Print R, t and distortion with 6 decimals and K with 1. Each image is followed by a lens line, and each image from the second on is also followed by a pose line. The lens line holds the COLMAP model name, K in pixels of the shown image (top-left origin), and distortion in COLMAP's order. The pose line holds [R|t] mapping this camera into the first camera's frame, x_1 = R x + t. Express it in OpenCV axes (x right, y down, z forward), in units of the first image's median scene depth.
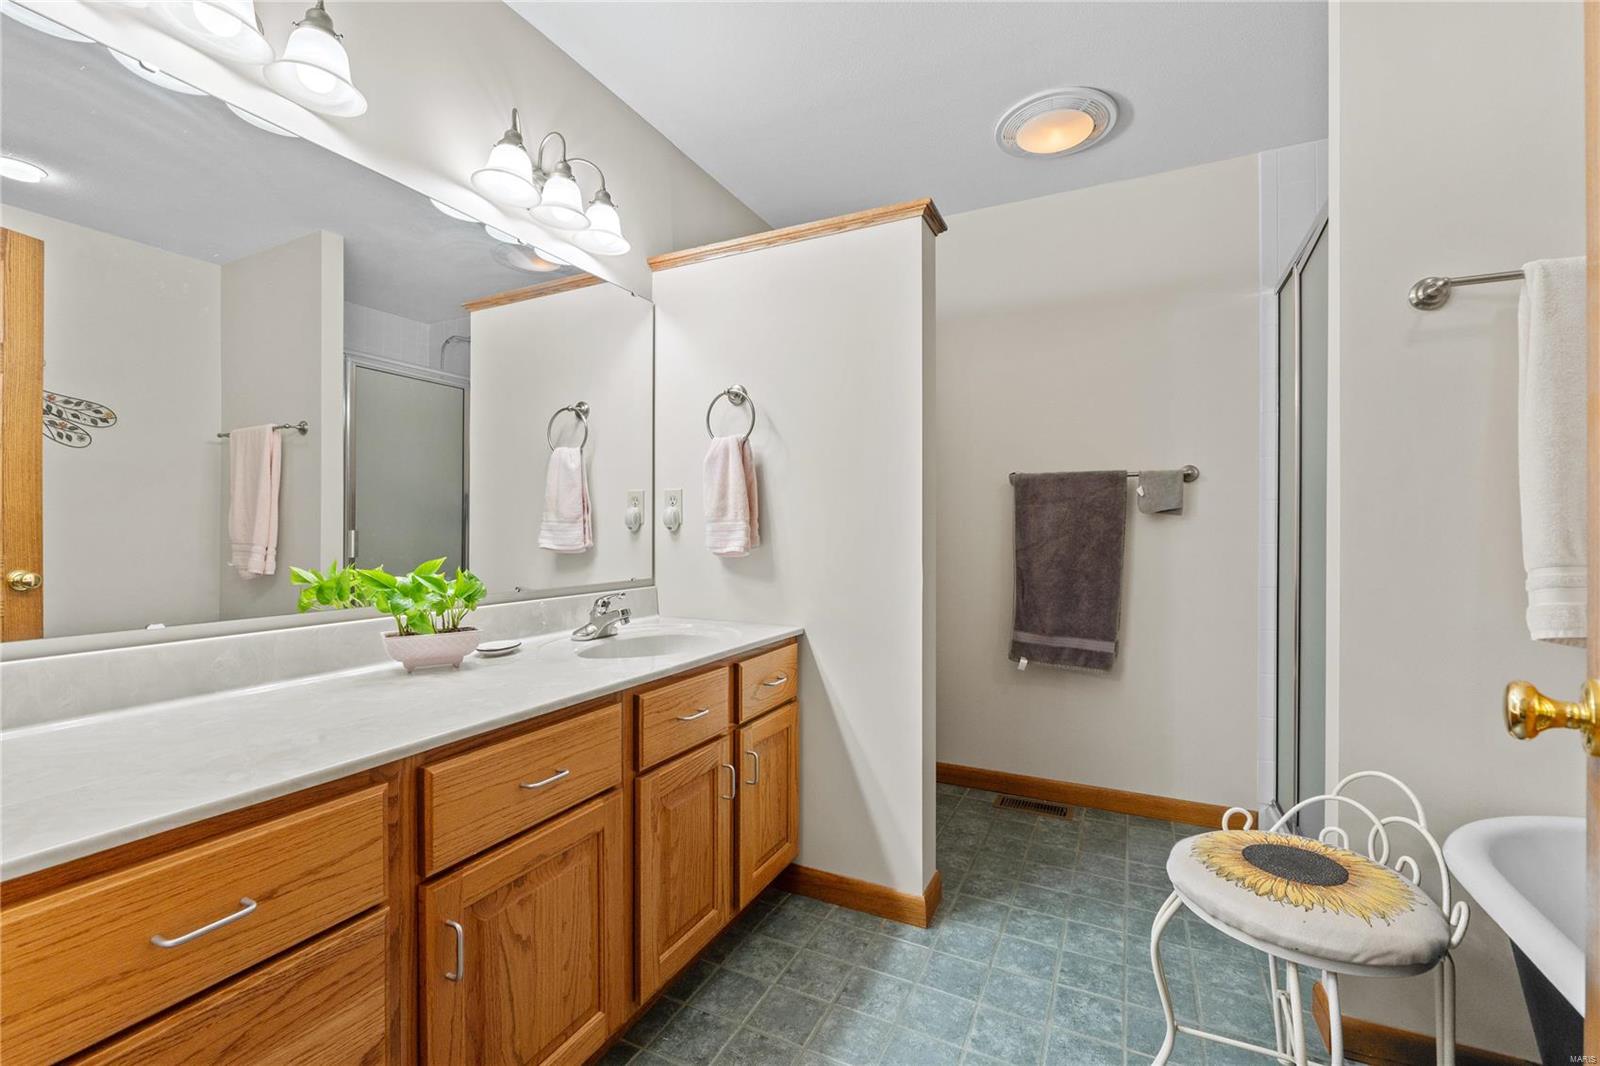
lens RADIAL K [[673.6, 0, 803.3], [0, 673.6, 528.5], [0, 0, 1]] dist [-0.012045, 0.001544]
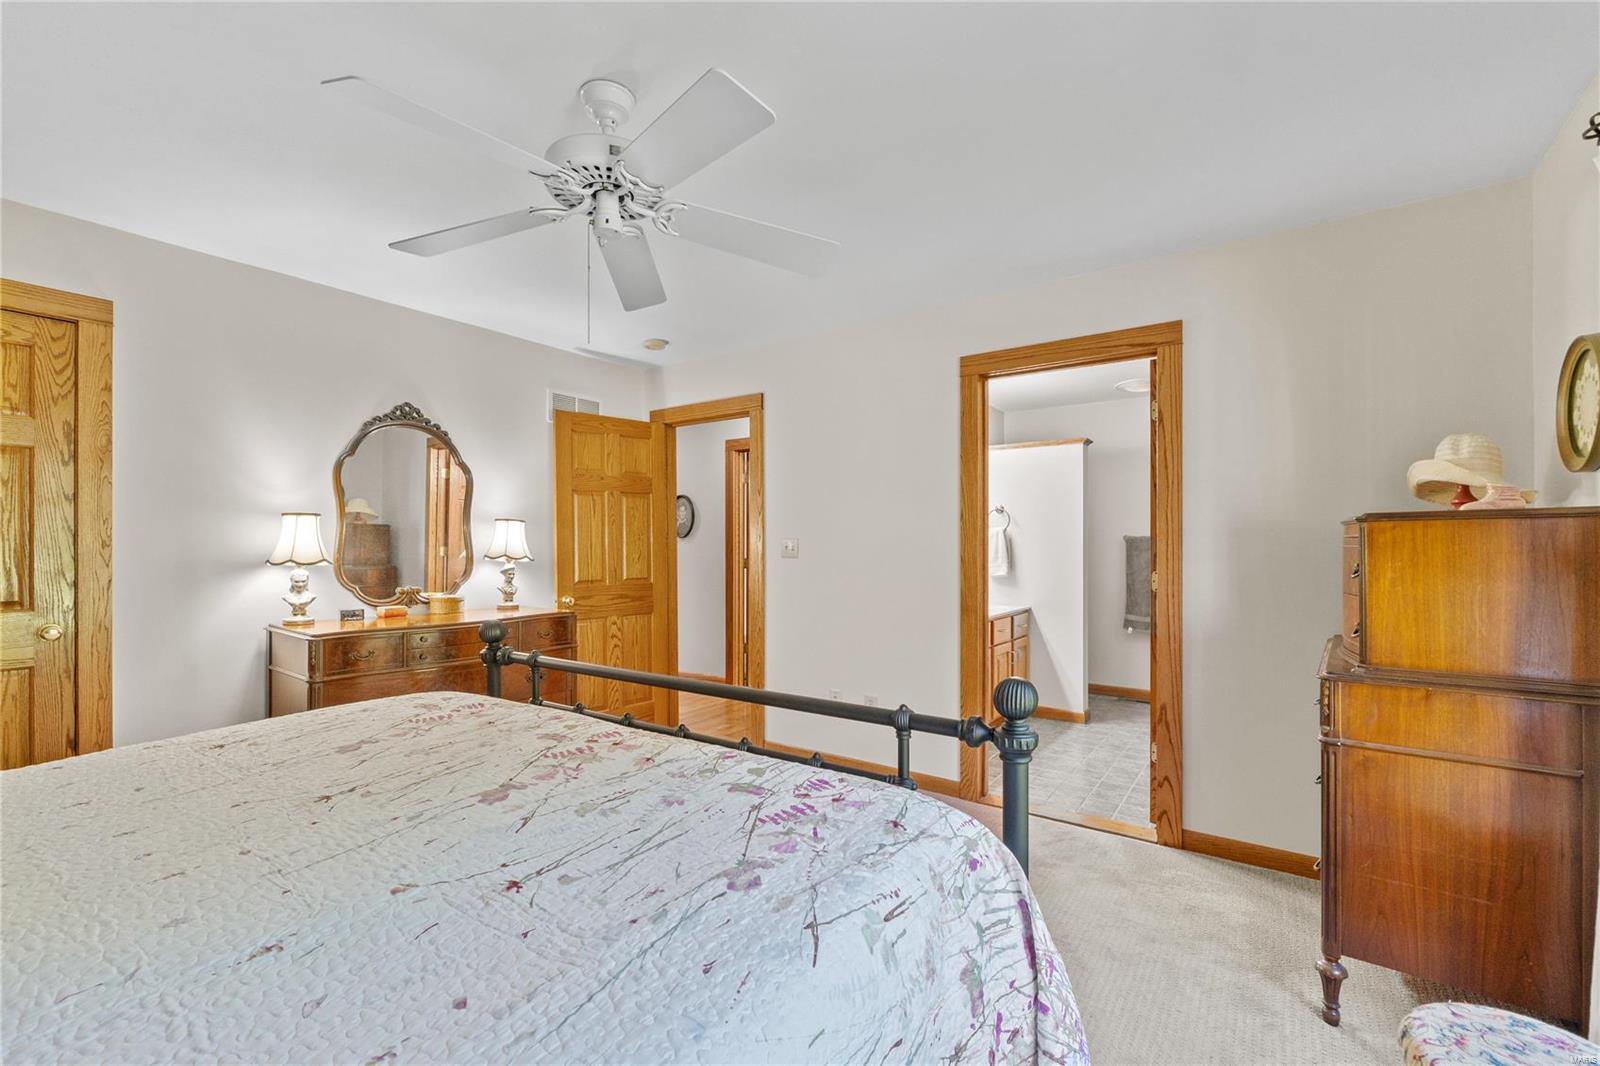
lens RADIAL K [[673.6, 0, 795.1], [0, 673.6, 542.5], [0, 0, 1]] dist [-0.012045, 0.001544]
pose [[0.983950, 0.001727, -0.178436, -0.427398], [-0.001532, 0.999998, 0.001230, -0.089819], [0.178438, -0.000937, 0.983951, -1.638034]]
